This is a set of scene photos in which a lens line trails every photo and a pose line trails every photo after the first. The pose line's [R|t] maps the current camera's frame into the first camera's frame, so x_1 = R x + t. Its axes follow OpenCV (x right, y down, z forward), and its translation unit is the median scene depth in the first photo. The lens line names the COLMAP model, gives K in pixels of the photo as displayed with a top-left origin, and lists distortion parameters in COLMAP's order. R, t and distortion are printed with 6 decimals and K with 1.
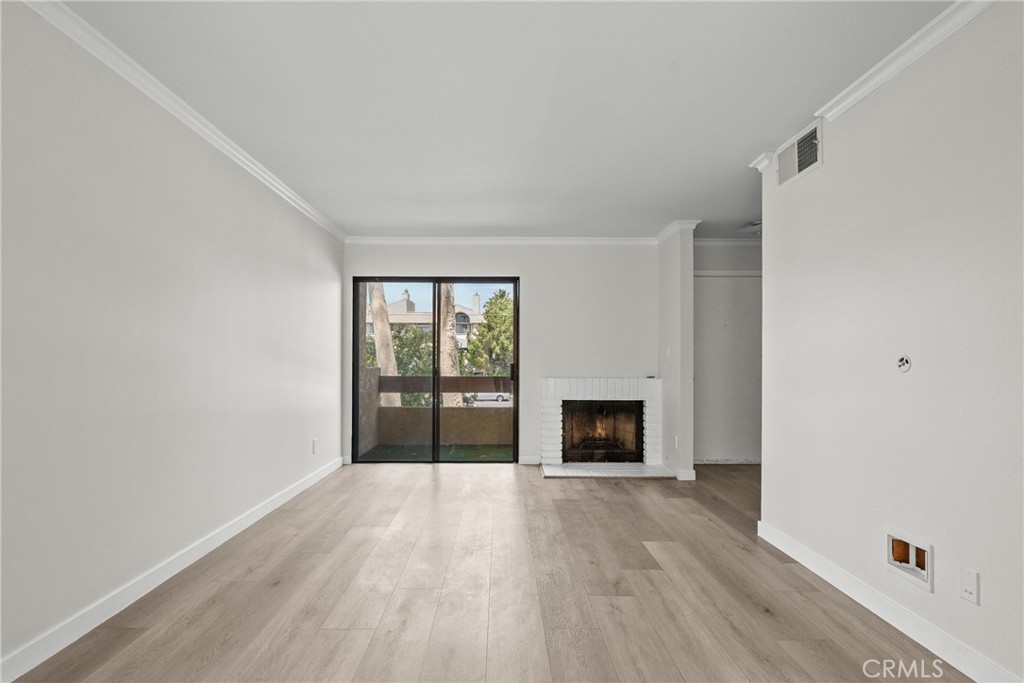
lens RADIAL K [[477.2, 0, 512.2], [0, 477.2, 347.3], [0, 0, 1]] dist [-0.002350, 0.000138]
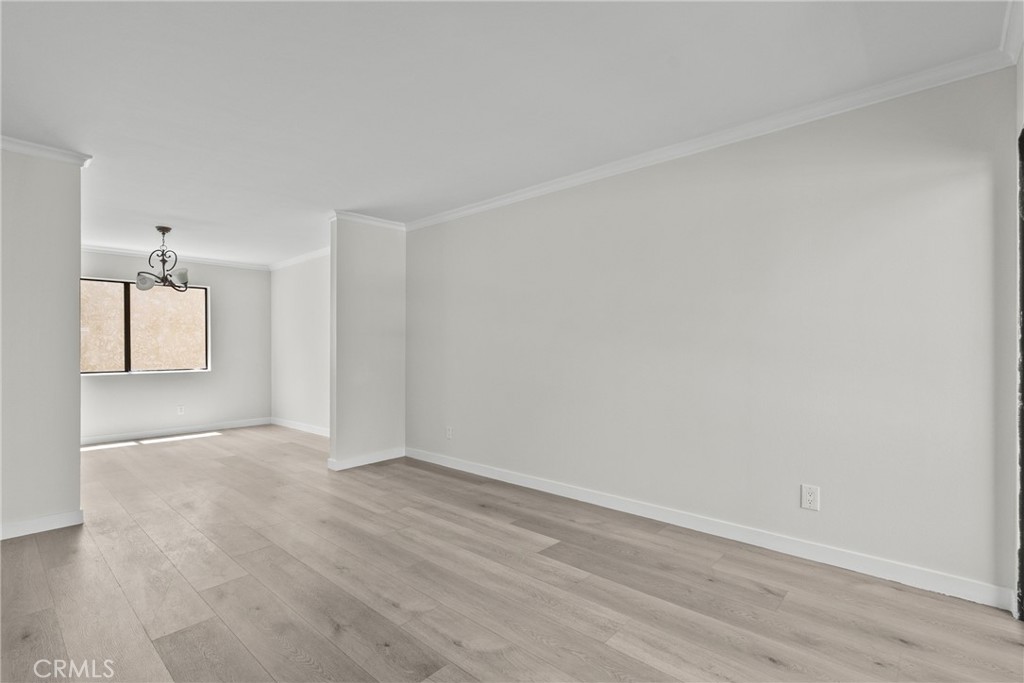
lens RADIAL K [[468.5, 0, 506.6], [0, 468.5, 345.4], [0, 0, 1]] dist [-0.005128, 0.000209]
pose [[-0.692467, -0.008135, -0.721403, 0.494154], [0.018757, 0.999395, -0.029275, 0.046124], [0.721205, -0.033803, -0.691896, 2.058789]]
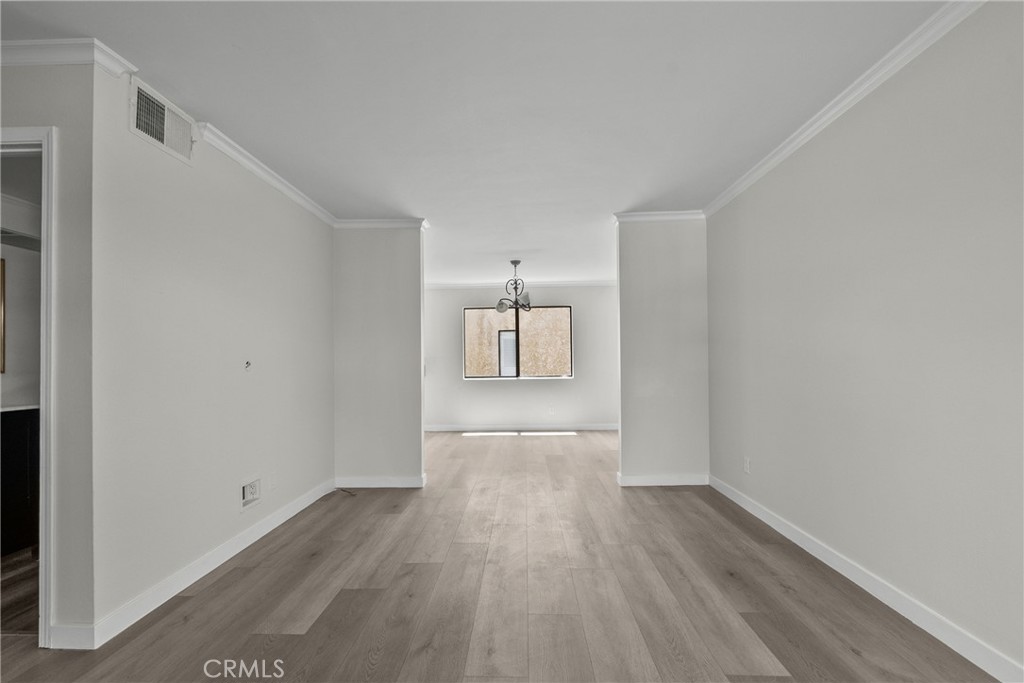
lens RADIAL K [[466.0, 0, 512.0], [0, 466.0, 341.5], [0, 0, 1]] dist [-0.004384, 0.000552]
pose [[-0.998885, 0.007400, 0.046635, -0.065270], [0.004158, 0.997592, -0.069228, 0.053649], [-0.047035, -0.068957, -0.996510, 2.071993]]
